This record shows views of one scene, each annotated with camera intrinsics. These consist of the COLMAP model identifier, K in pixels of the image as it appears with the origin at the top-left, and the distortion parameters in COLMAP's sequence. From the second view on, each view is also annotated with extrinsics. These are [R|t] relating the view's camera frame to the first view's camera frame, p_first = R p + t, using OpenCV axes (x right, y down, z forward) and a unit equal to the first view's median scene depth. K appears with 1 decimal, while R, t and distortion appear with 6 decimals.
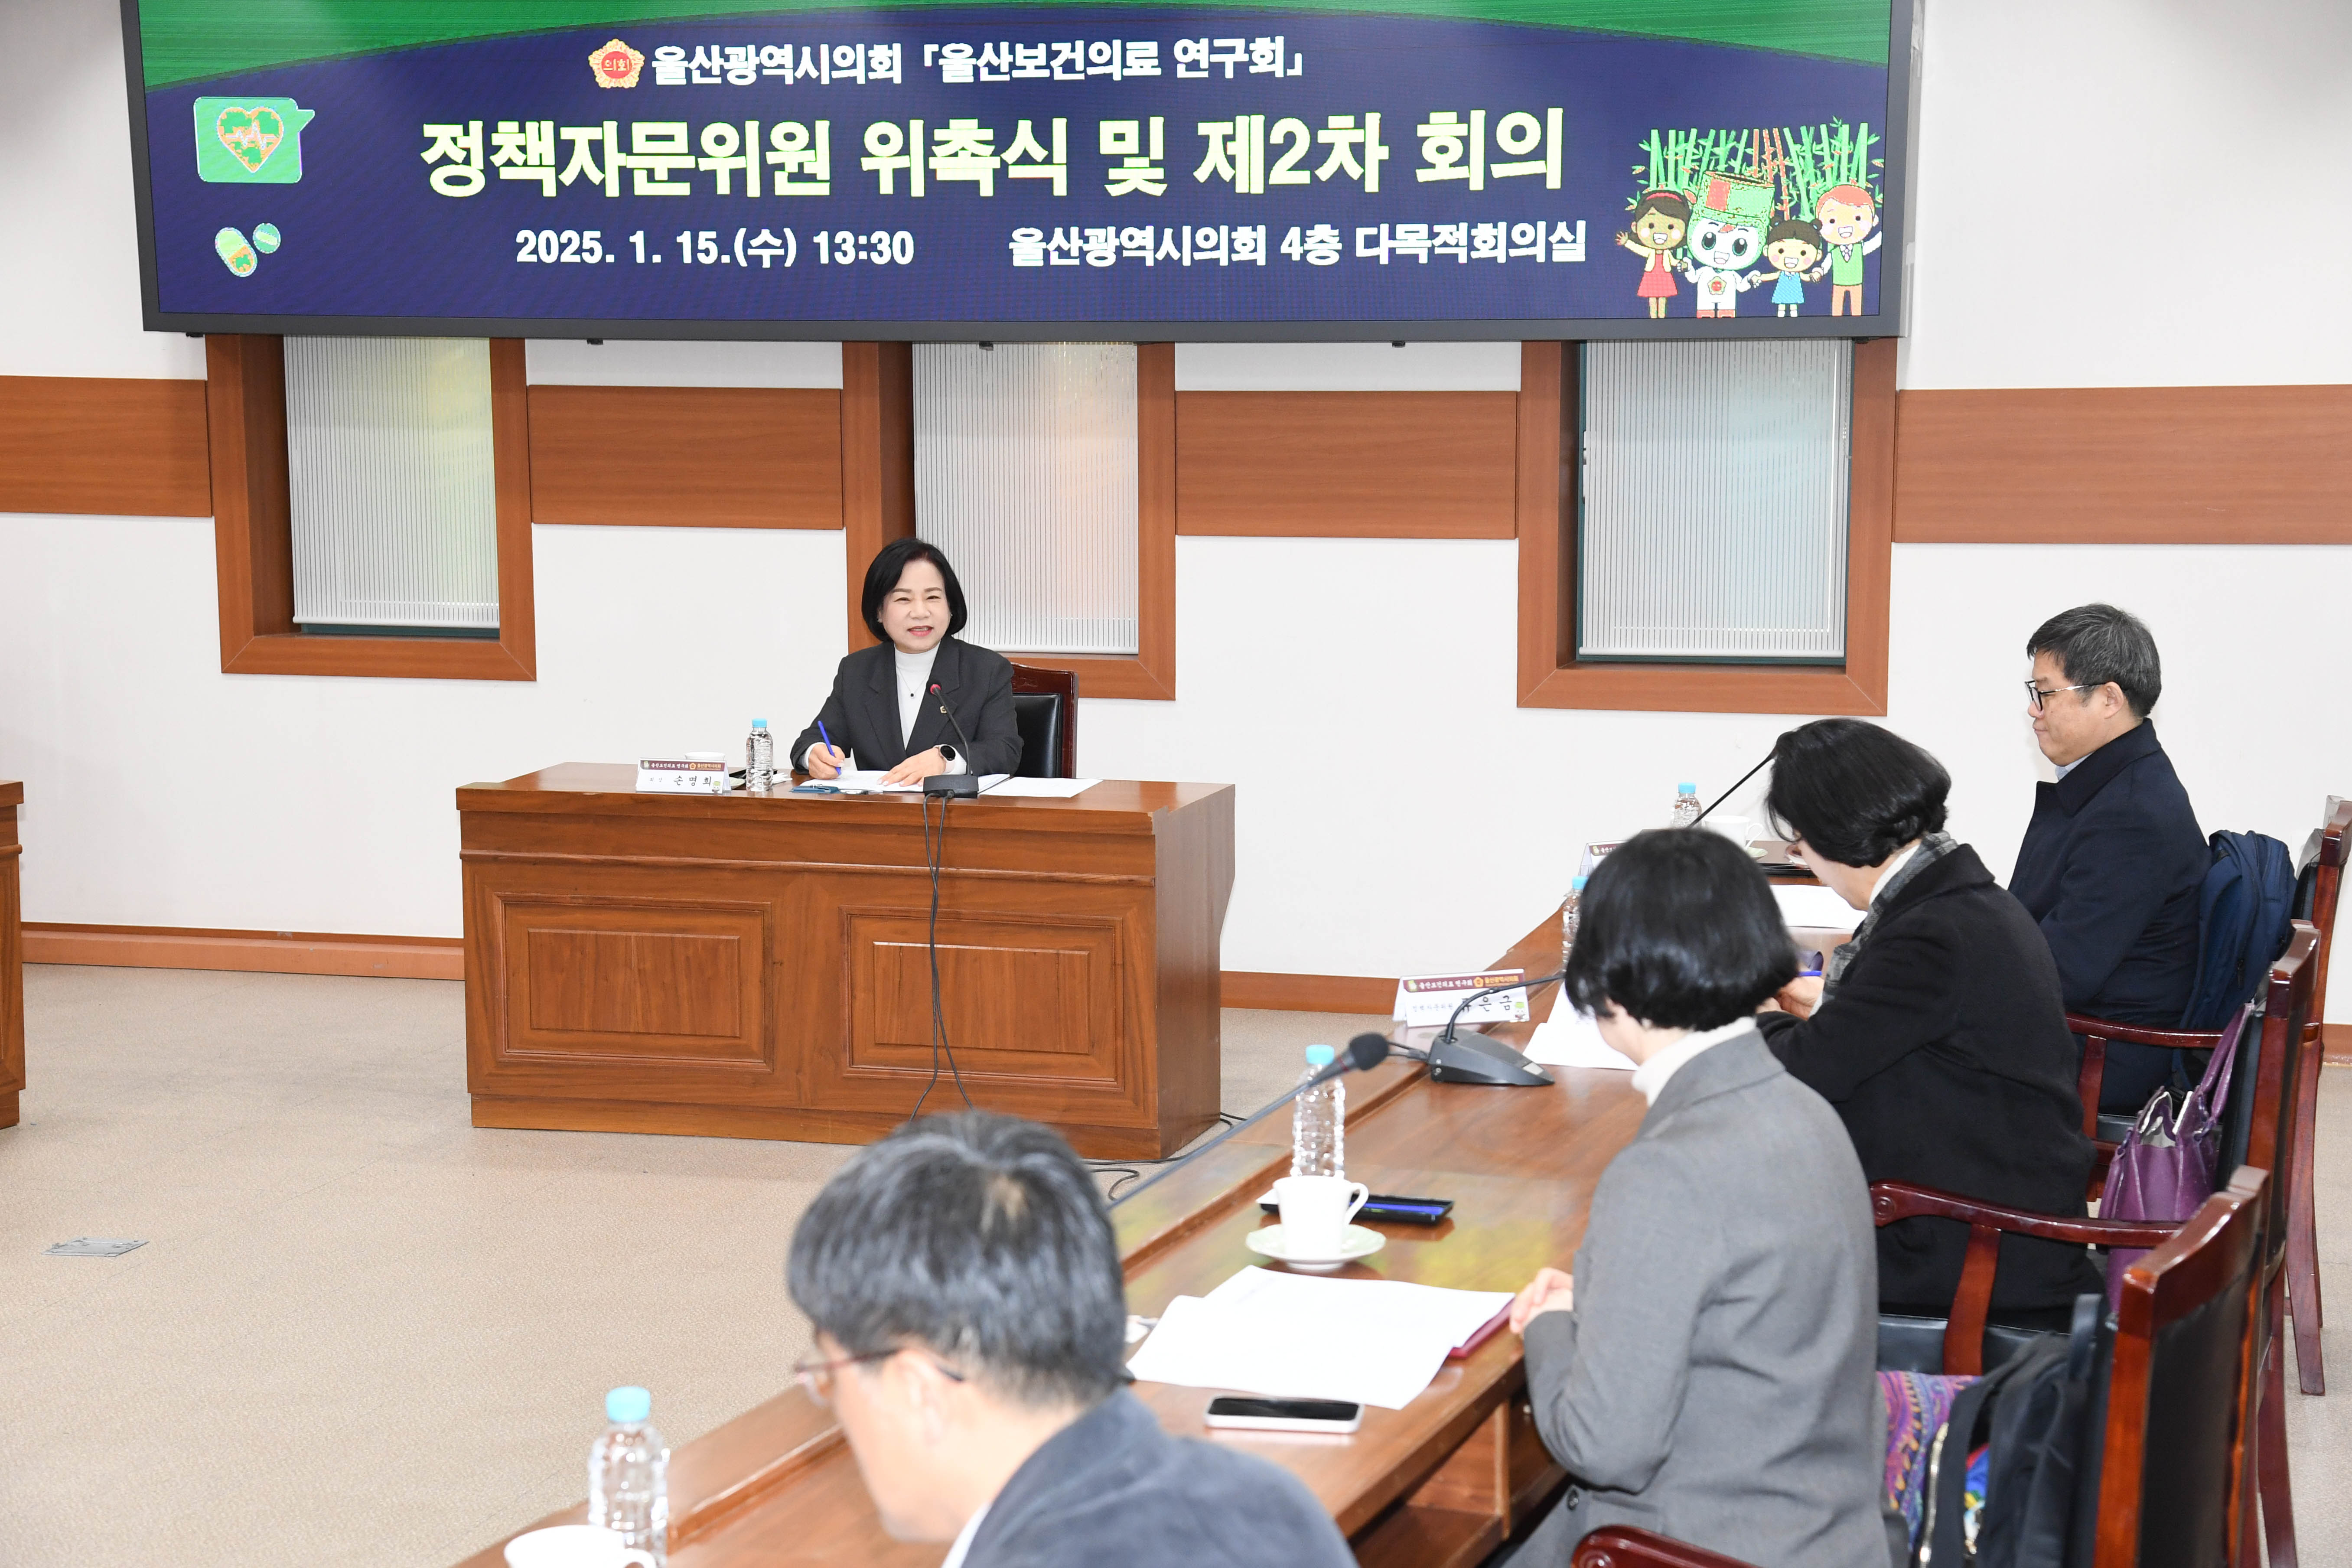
lens RADIAL K [[3958.4, 0, 1206.9], [0, 3958.4, 809.2], [0, 0, 1]] dist [0.328907, 0.000000]
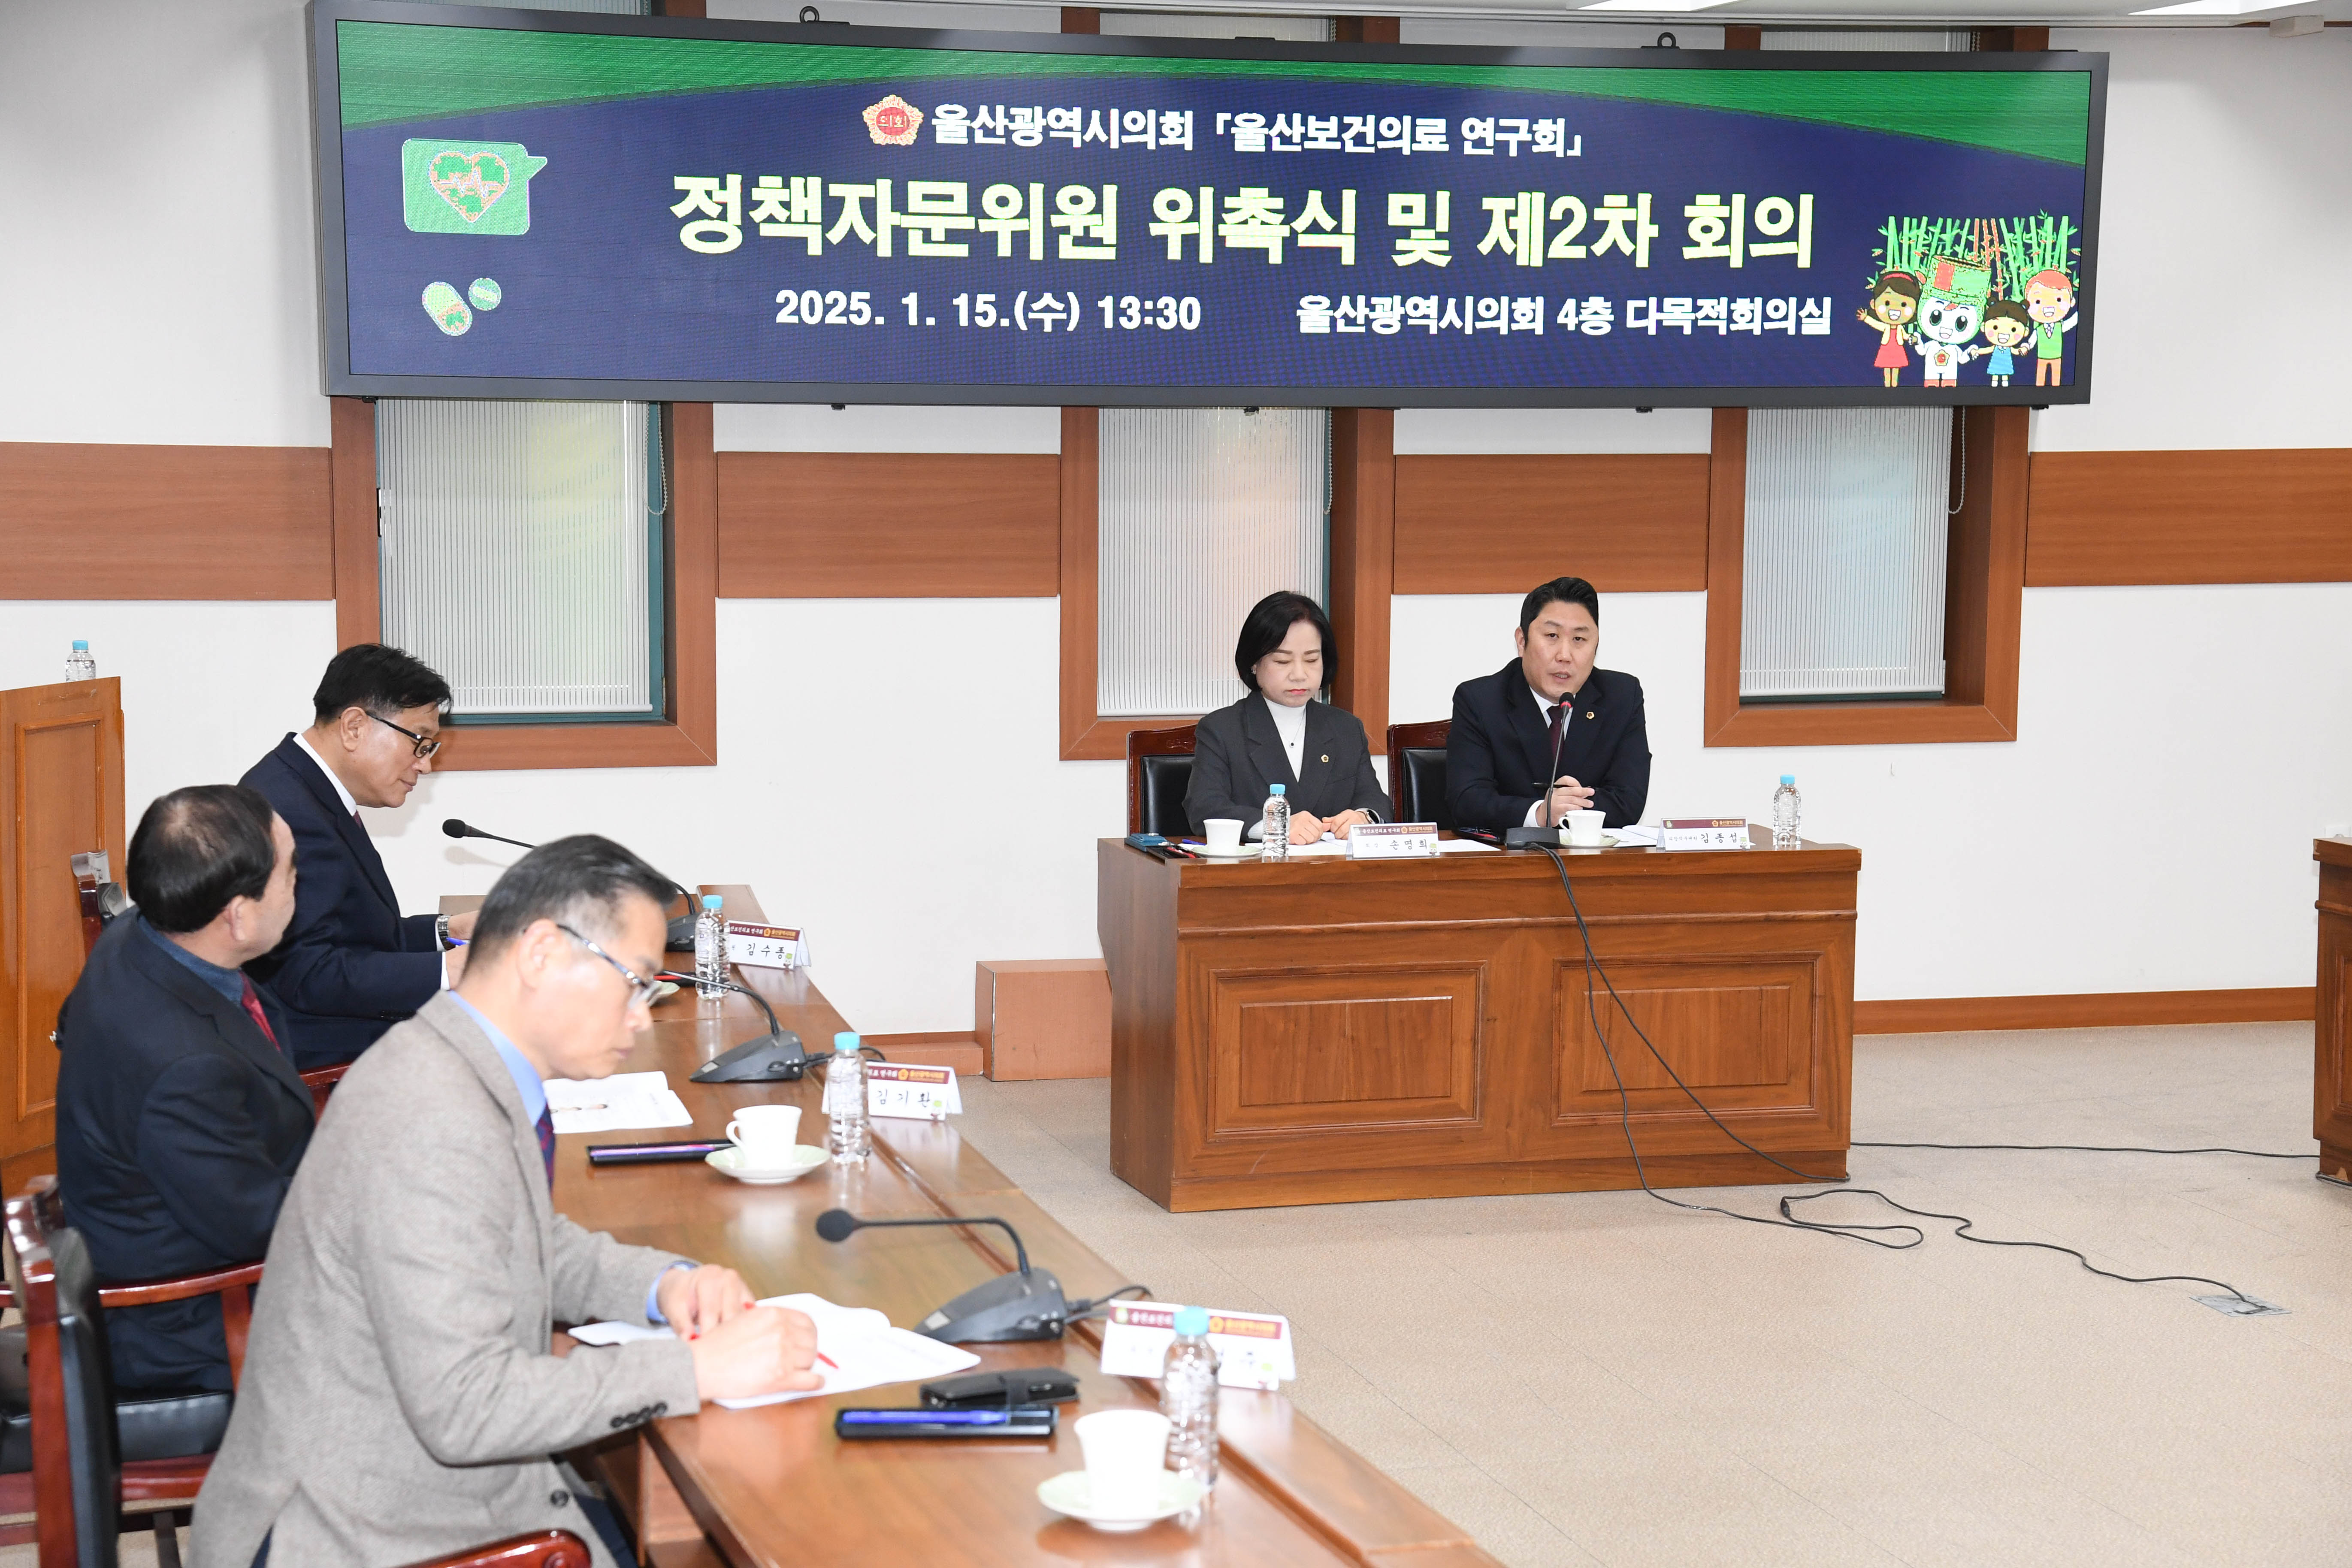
lens RADIAL K [[4069.6, 0, 1163.2], [0, 4069.6, 795.4], [0, 0, 1]] dist [0.348862, 0.000000]
pose [[0.849203, -0.044641, 0.526176, -0.640148], [0.055114, 0.998471, -0.004240, -0.016424], [-0.525182, 0.032600, 0.850365, 0.139112]]
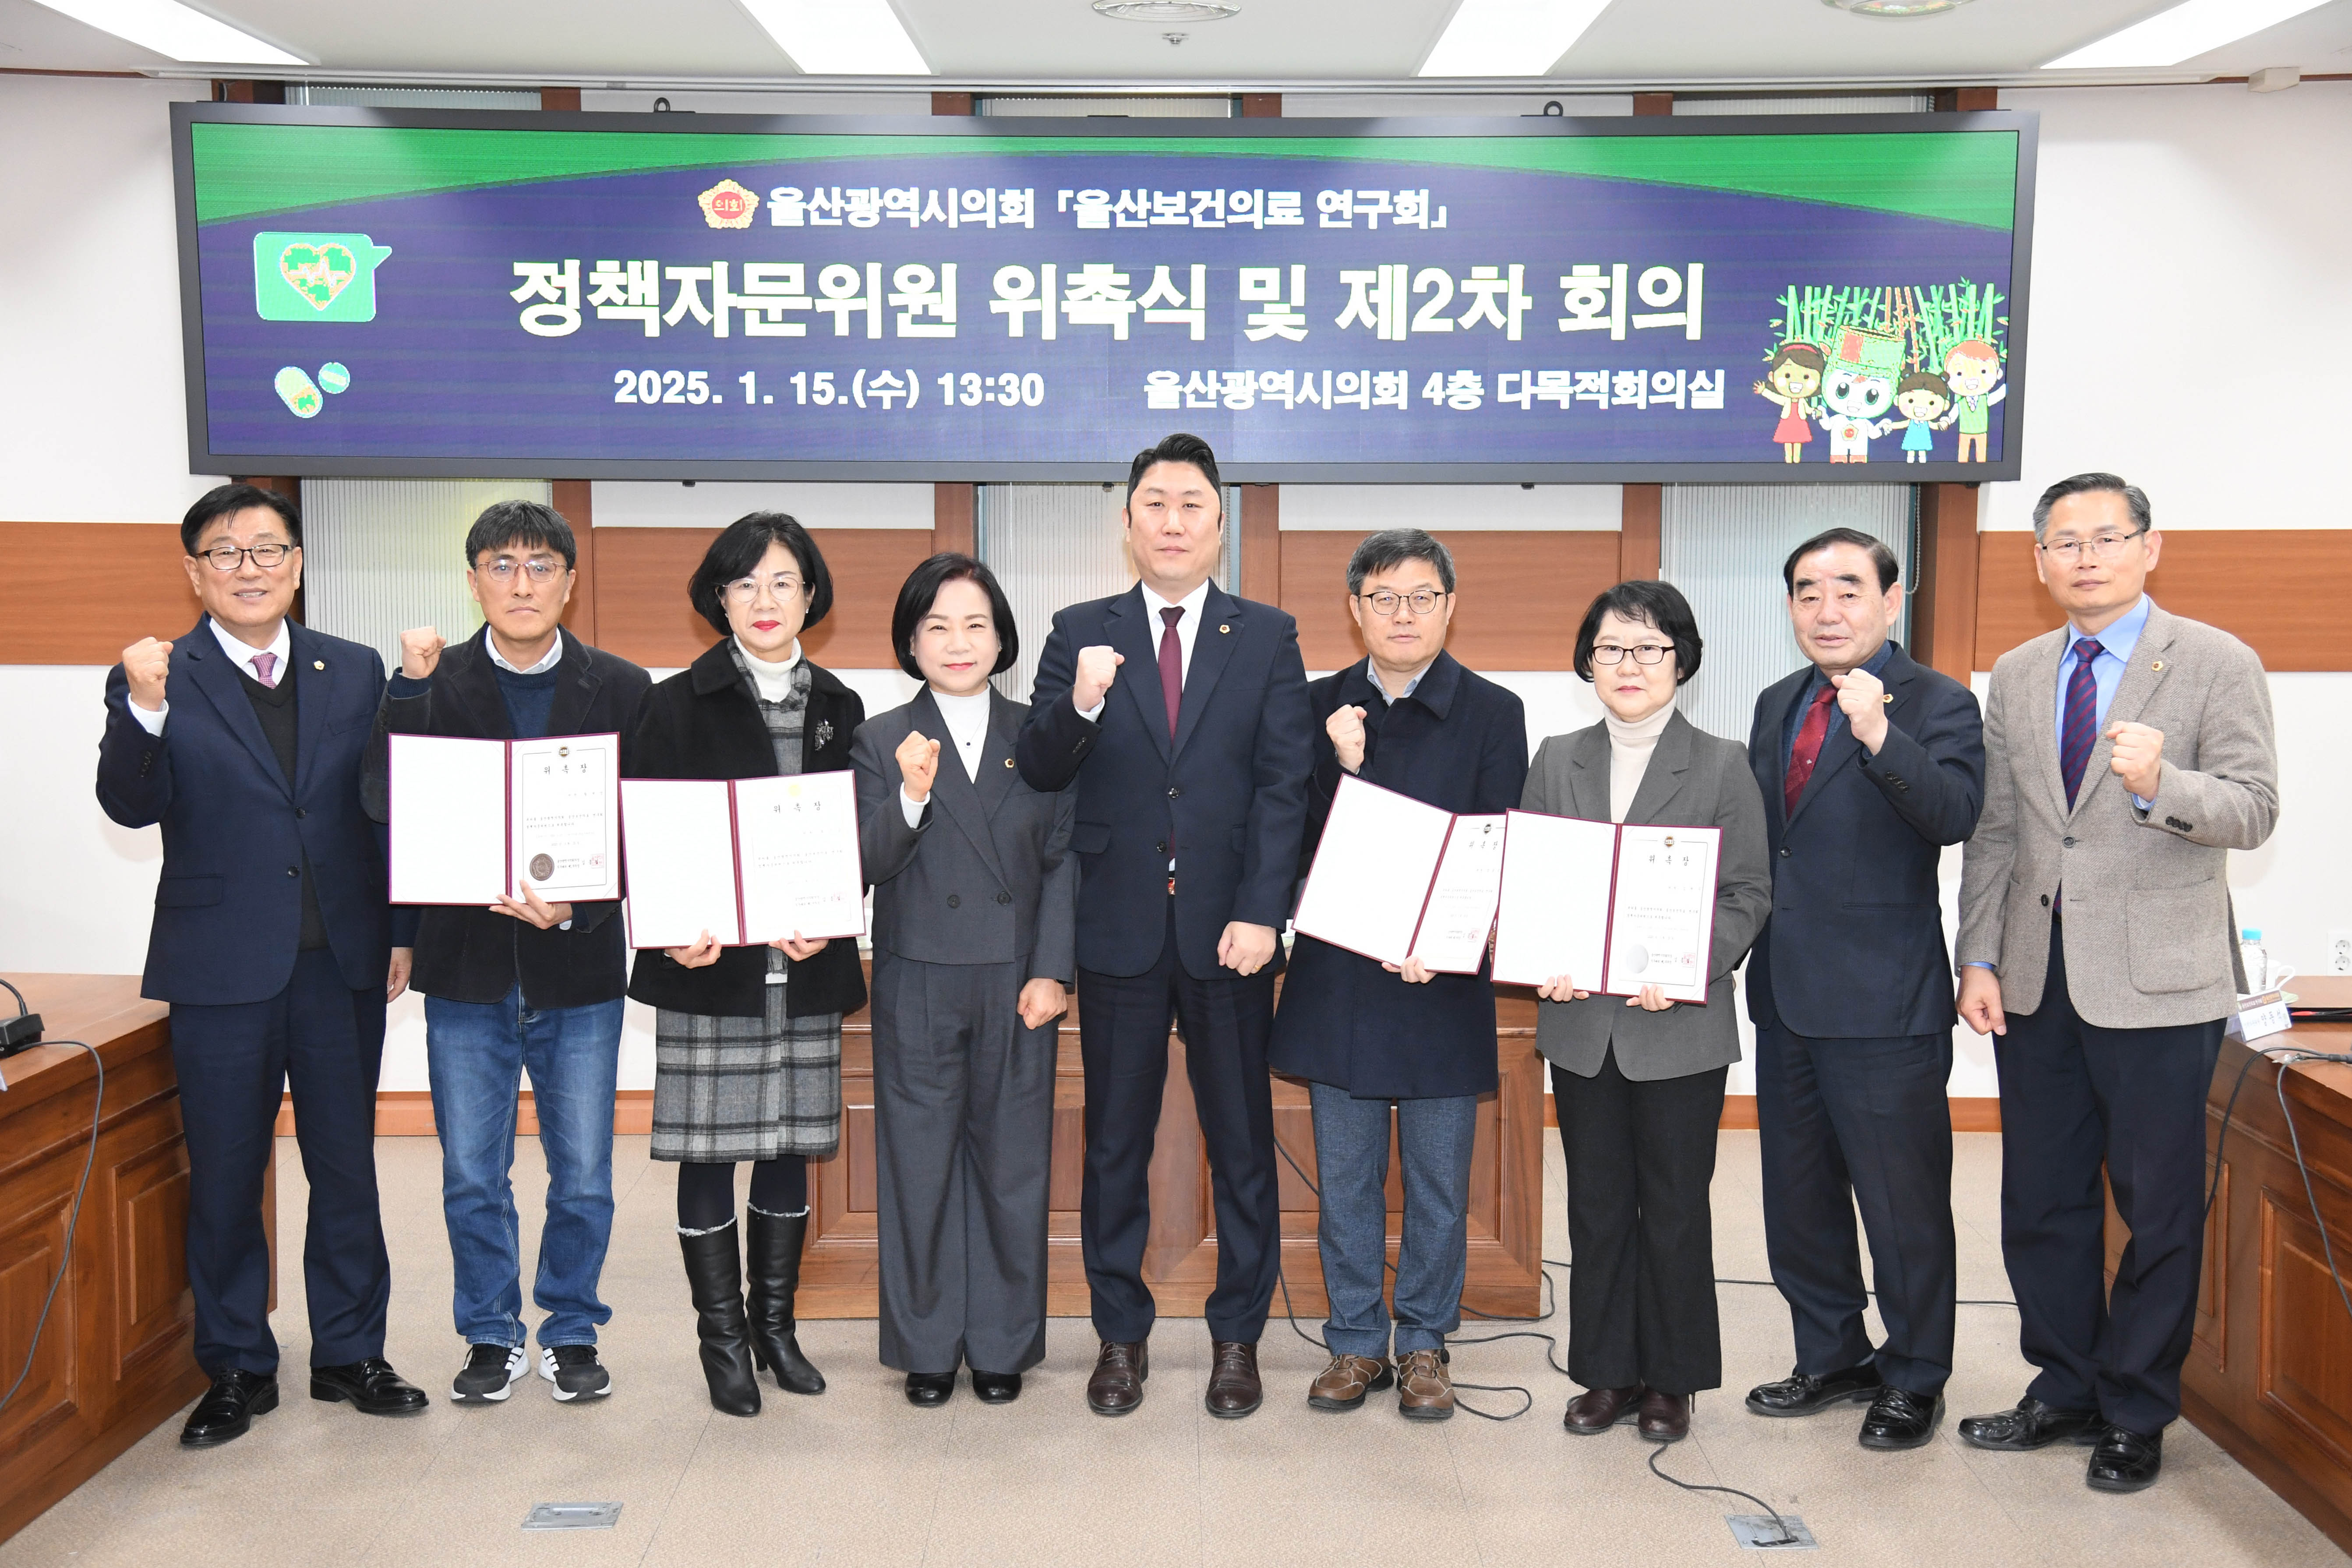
lens RADIAL K [[3062.6, 0, 1162.4], [0, 3062.6, 789.8], [0, 0, 1]] dist [0.147206, 0.000000]
pose [[0.961673, -0.023325, 0.273204, -0.263833], [0.028178, 0.999507, -0.013852, -0.029100], [-0.272746, 0.021019, 0.961856, 0.255673]]
